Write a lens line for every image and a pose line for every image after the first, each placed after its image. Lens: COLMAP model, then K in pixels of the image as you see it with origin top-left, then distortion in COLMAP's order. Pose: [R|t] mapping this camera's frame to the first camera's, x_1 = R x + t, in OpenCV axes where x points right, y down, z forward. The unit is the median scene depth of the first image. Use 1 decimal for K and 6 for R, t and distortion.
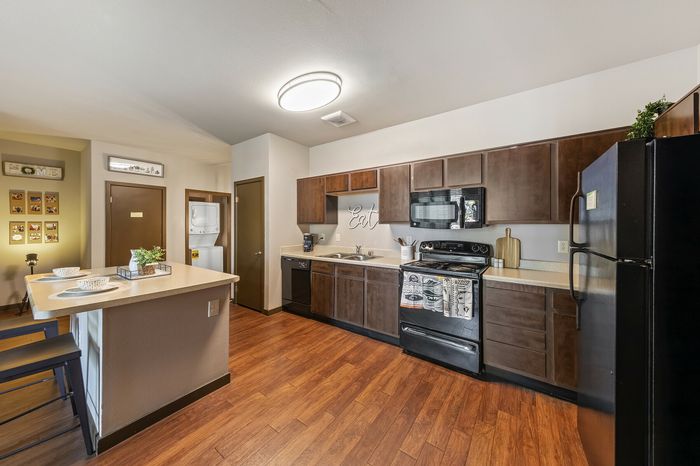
lens RADIAL K [[241.2, 0, 350.0], [0, 241.2, 228.1], [0, 0, 1]] dist [0.000831, 0.000007]
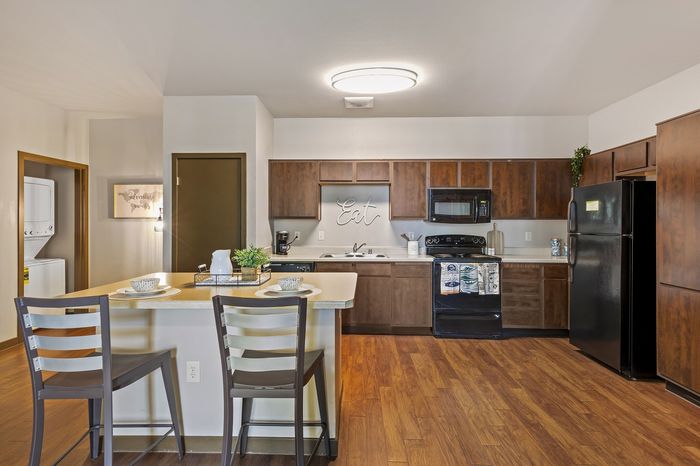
lens RADIAL K [[356.4, 0, 350.0], [0, 356.4, 233.0], [0, 0, 1]] dist [0.000664, 0.000295]
pose [[0.830285, -0.013258, 0.557181, -1.071484], [0.005855, 0.999869, 0.015068, 0.020391], [-0.557308, -0.009248, 0.830254, -0.116142]]
